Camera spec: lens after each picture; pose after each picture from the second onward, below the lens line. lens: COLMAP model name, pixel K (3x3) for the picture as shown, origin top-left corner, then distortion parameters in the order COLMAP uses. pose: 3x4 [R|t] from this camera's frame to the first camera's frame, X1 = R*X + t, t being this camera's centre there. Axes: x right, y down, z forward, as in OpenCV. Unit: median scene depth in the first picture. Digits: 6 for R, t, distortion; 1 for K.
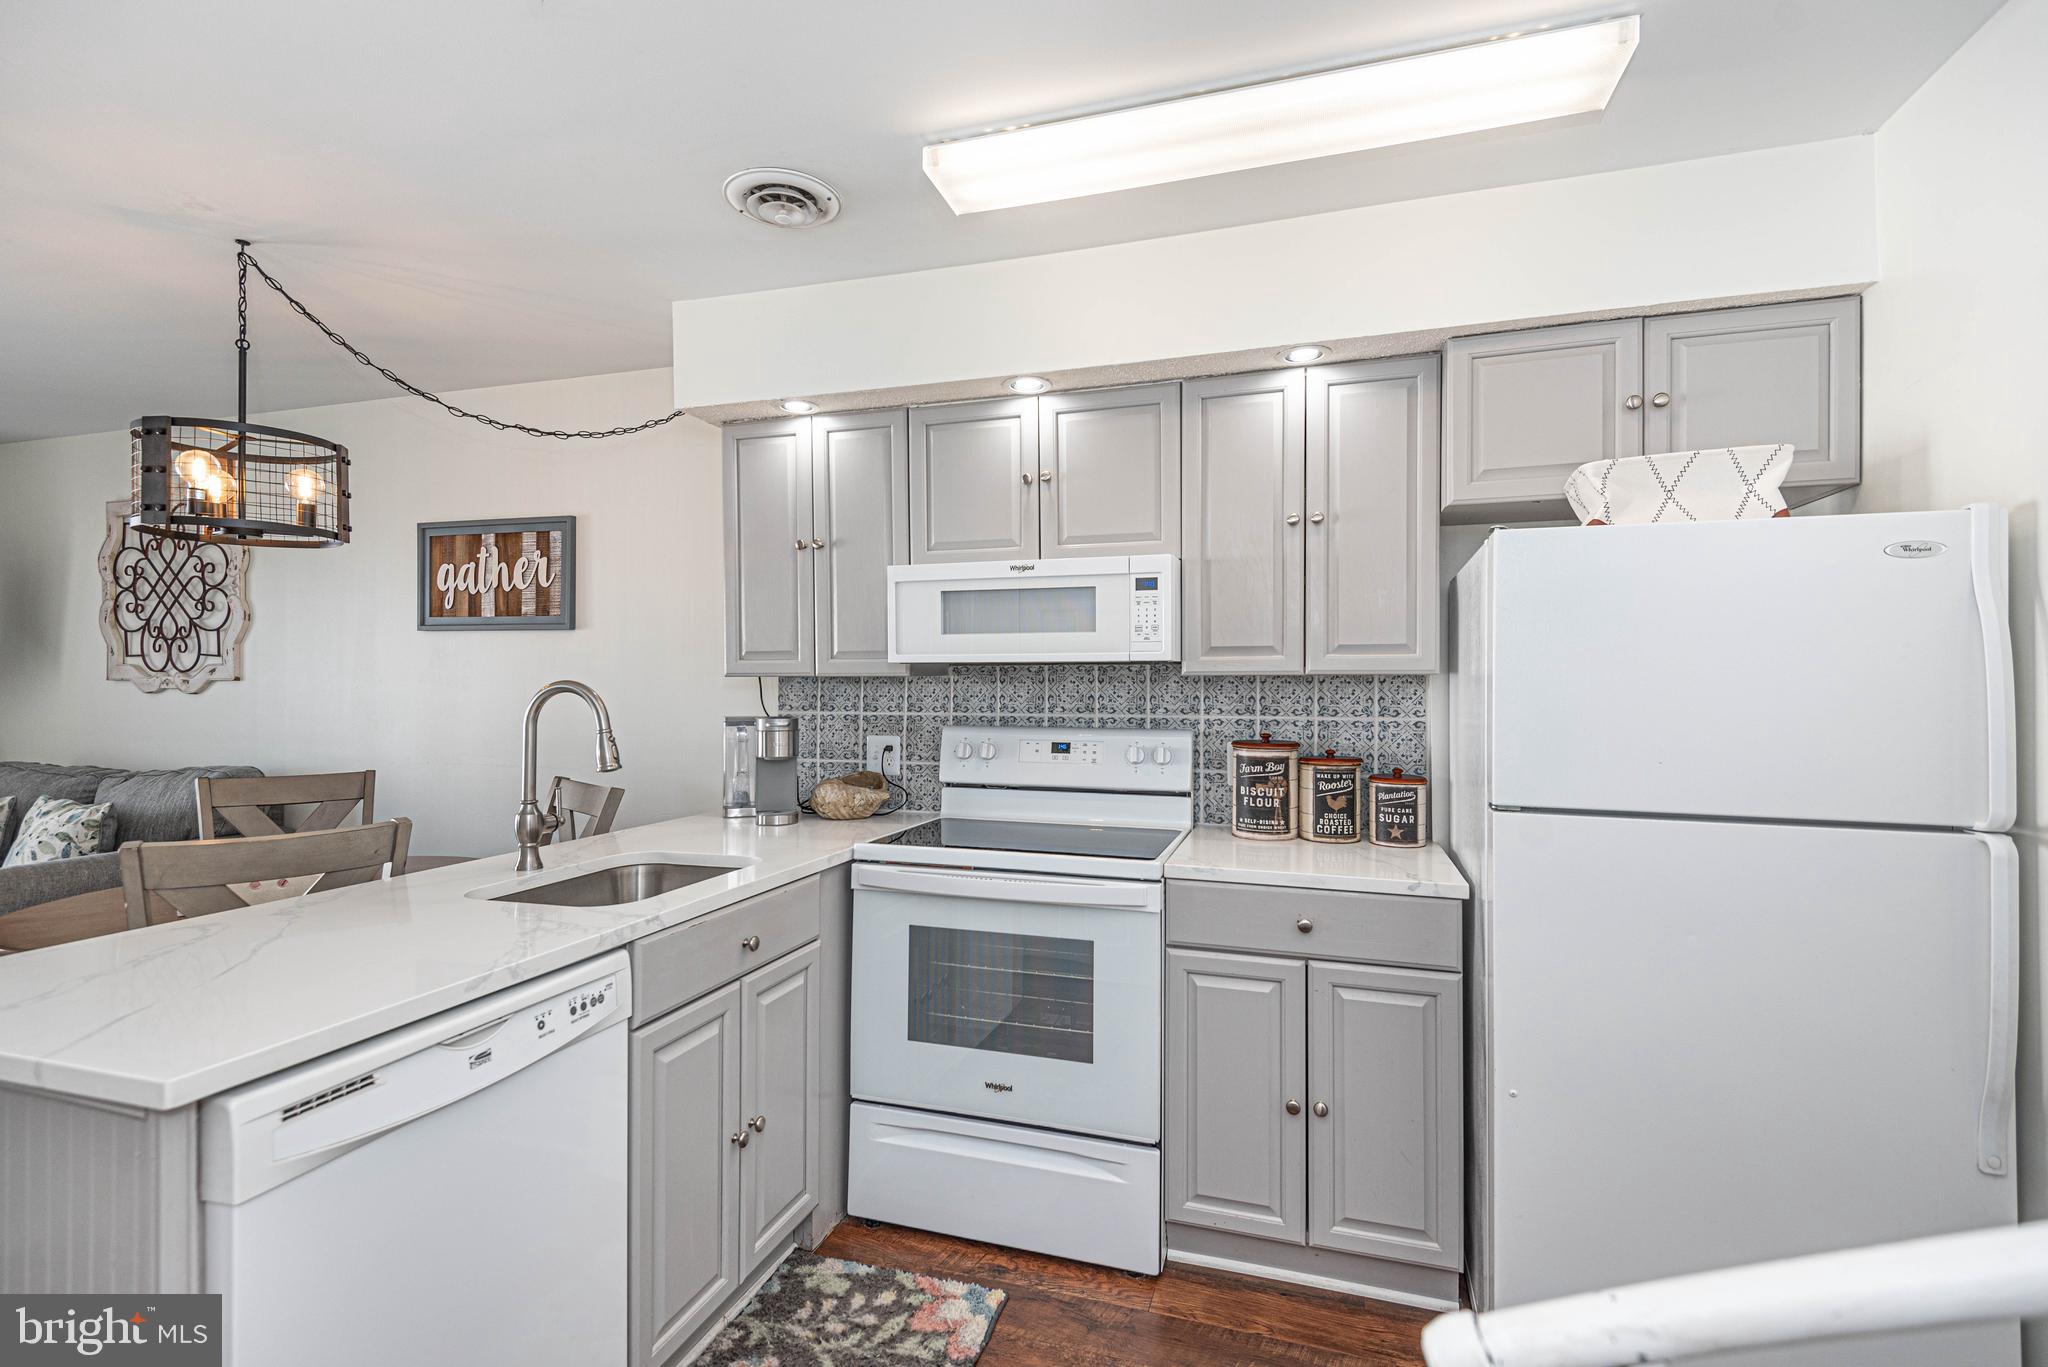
lens RADIAL K [[935.5, 0, 1035.2], [0, 935.5, 681.1], [0, 0, 1]] dist [0.030131, -0.016050]
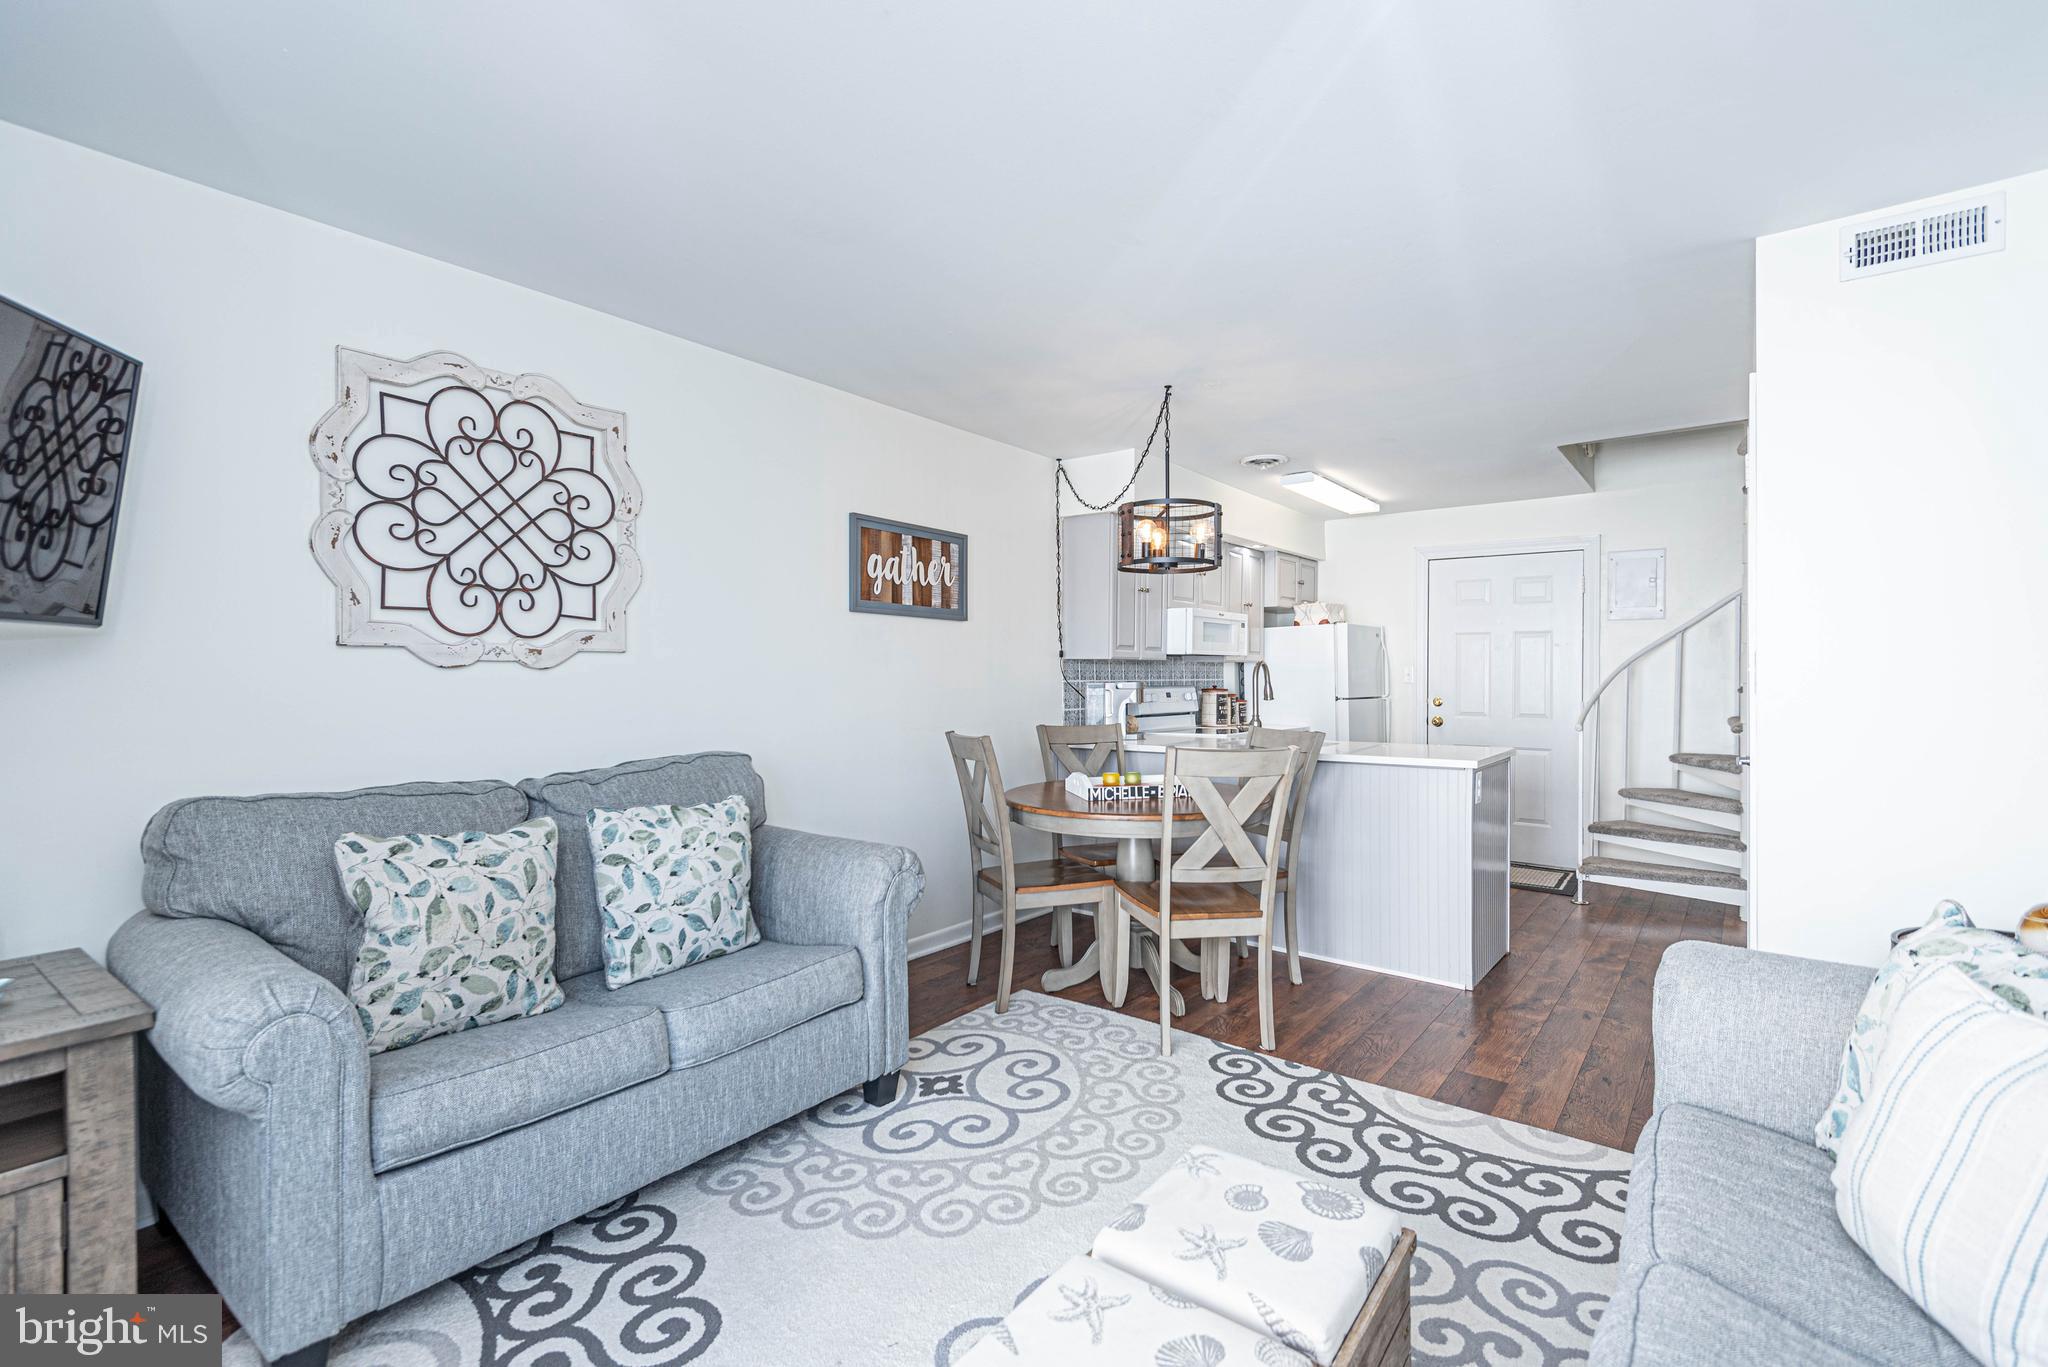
lens RADIAL K [[935.5, 0, 1027.0], [0, 935.5, 679.4], [0, 0, 1]] dist [0.030131, -0.016050]
pose [[0.339449, -0.003949, 0.940616, -1.677104], [-0.000684, 0.999990, 0.004445, 0.020931], [-0.940624, -0.002153, 0.339442, 0.470041]]
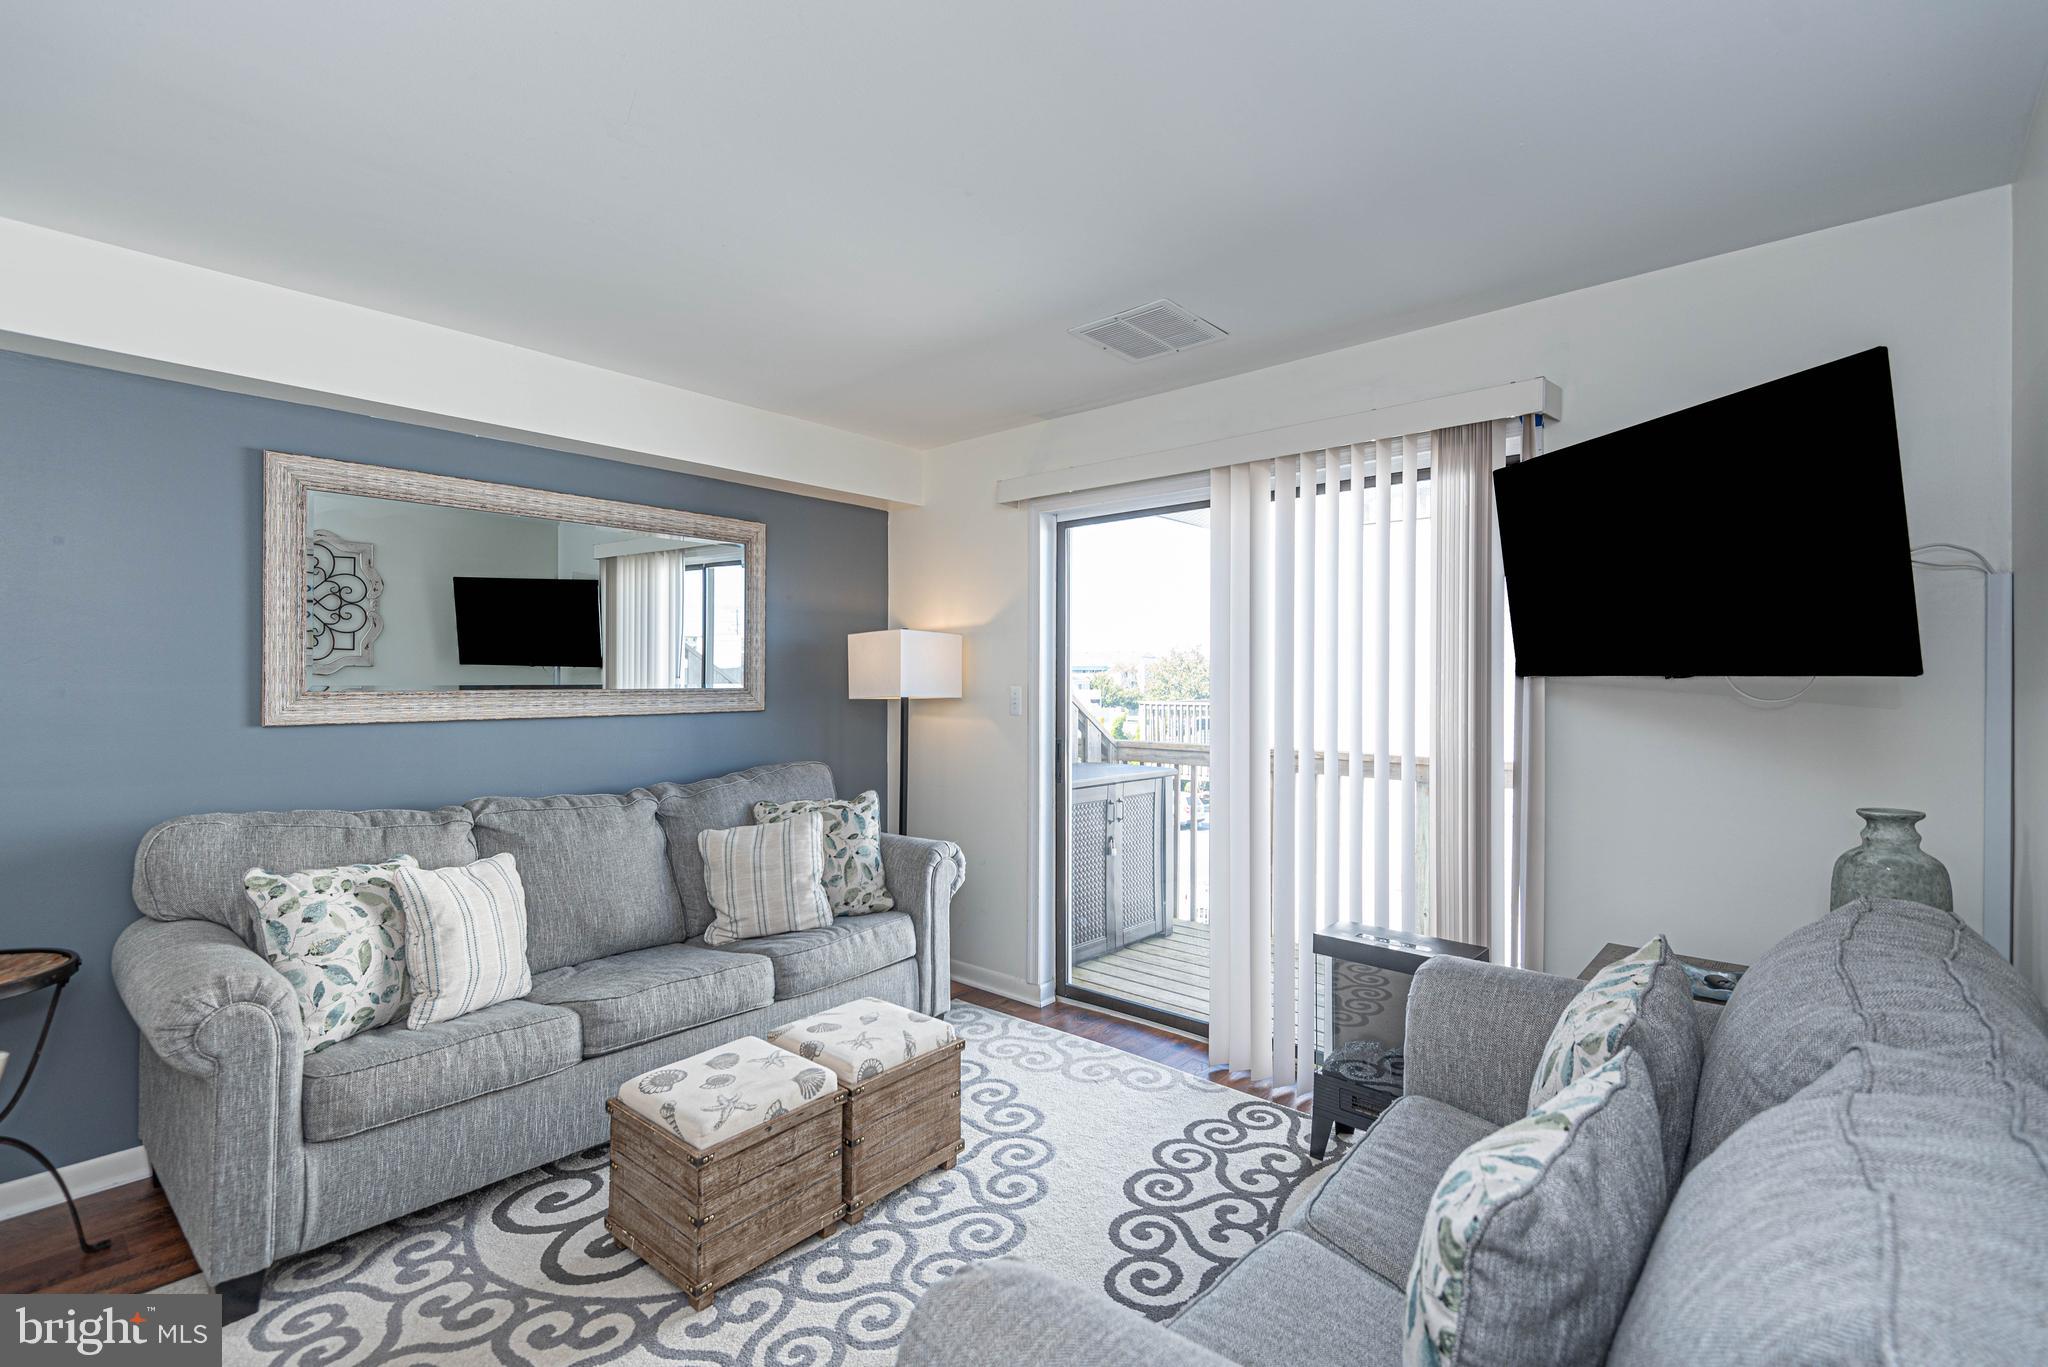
lens RADIAL K [[935.5, 0, 1023.3], [0, 935.5, 683.5], [0, 0, 1]] dist [0.030131, -0.016050]
pose [[-0.401597, 0.008127, -0.915781, -0.698826], [0.001495, 0.999965, 0.008219, -0.008199], [0.915815, 0.001931, -0.401595, 0.982780]]
